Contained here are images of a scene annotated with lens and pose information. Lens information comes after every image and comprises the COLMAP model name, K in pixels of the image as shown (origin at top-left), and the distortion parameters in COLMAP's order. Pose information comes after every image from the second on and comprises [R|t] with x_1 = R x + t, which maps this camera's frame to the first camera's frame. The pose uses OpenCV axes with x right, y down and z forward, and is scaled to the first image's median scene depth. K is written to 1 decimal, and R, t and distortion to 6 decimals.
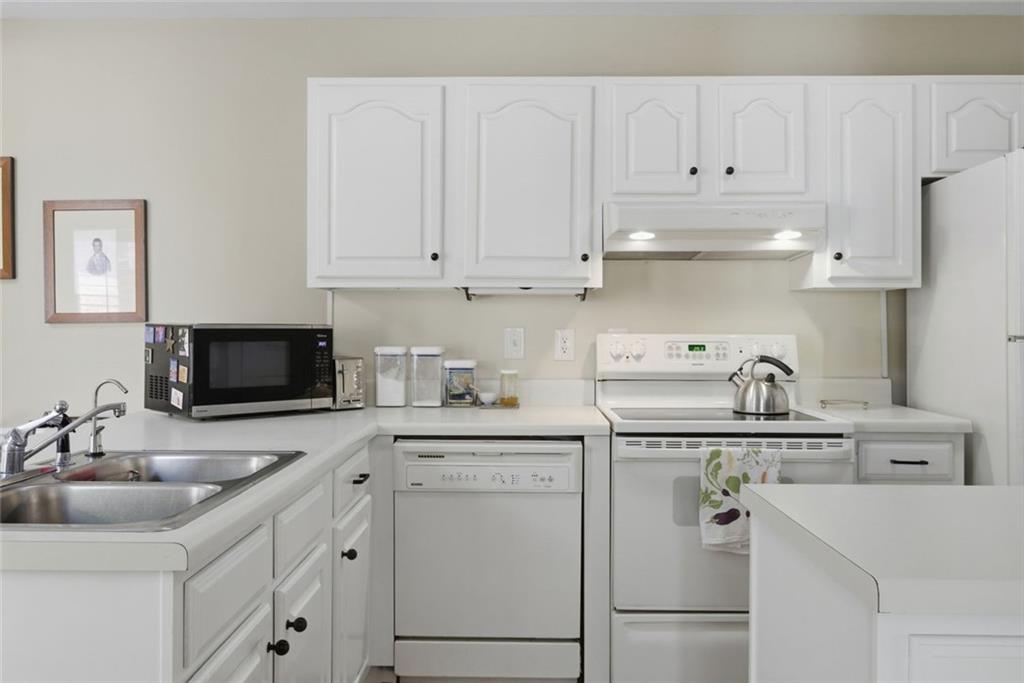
lens RADIAL K [[866.1, 0, 505.2], [0, 866.1, 334.9], [0, 0, 1]] dist [-0.007280, 0.006763]
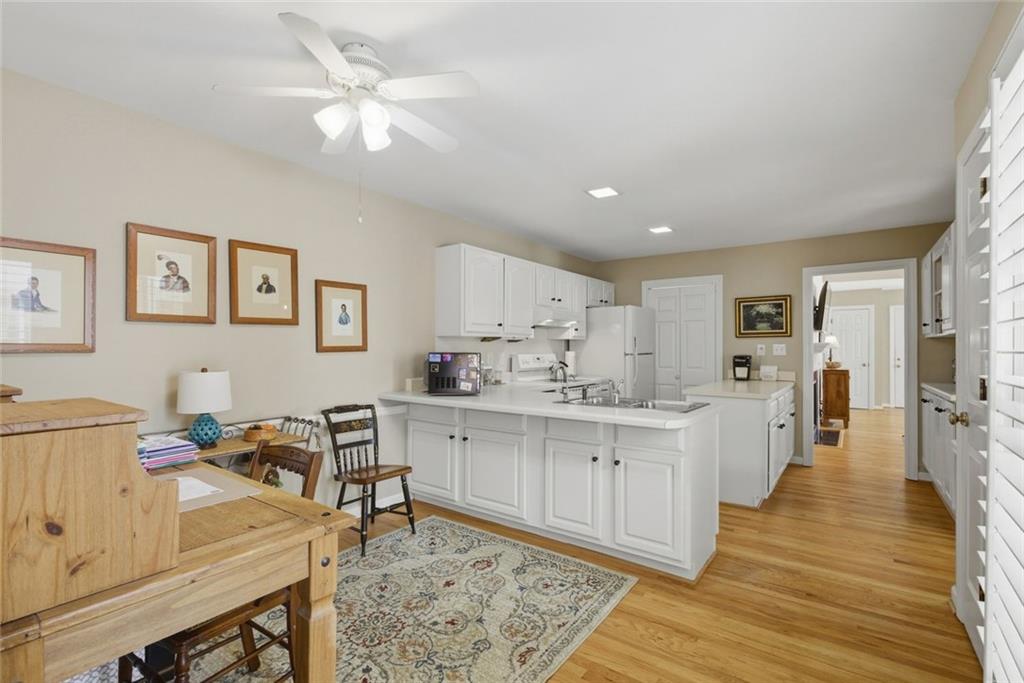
lens RADIAL K [[467.4, 0, 508.9], [0, 467.4, 347.2], [0, 0, 1]] dist [-0.004778, 0.000999]
pose [[0.581941, -0.000725, 0.813231, -1.129064], [0.005223, 0.999982, -0.002846, -0.020290], [-0.813214, 0.005903, 0.581934, 0.181713]]
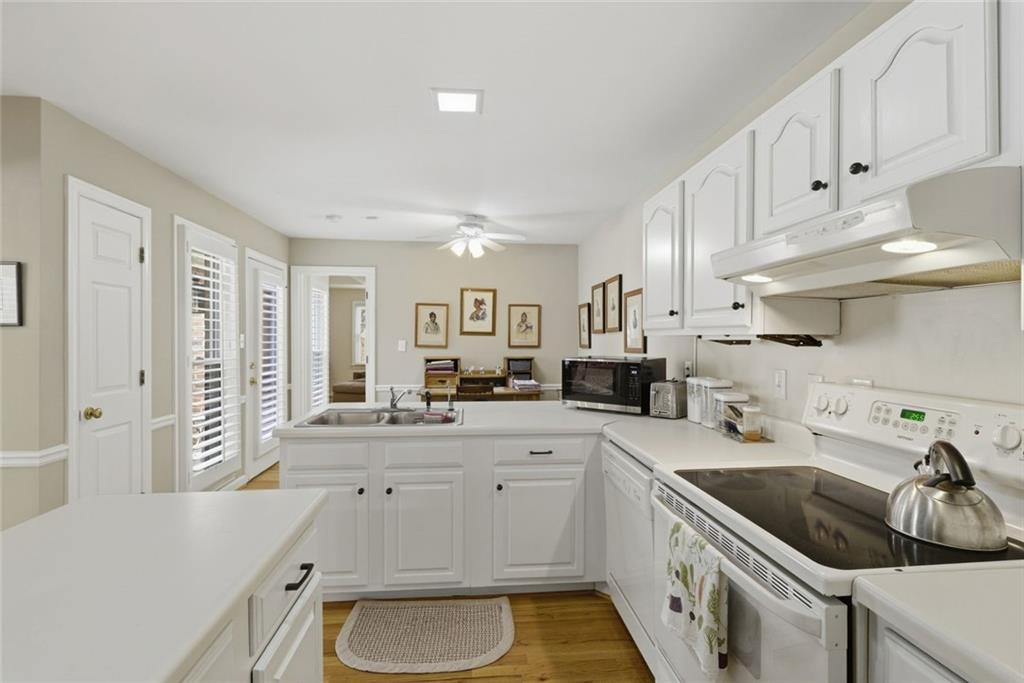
lens RADIAL K [[467.4, 0, 503.3], [0, 467.4, 338.3], [0, 0, 1]] dist [-0.004778, 0.000999]
pose [[0.096932, -0.001660, -0.995290, 0.586479], [-0.008905, 0.999957, -0.002535, -0.045319], [0.995251, 0.009108, 0.096913, 0.646994]]
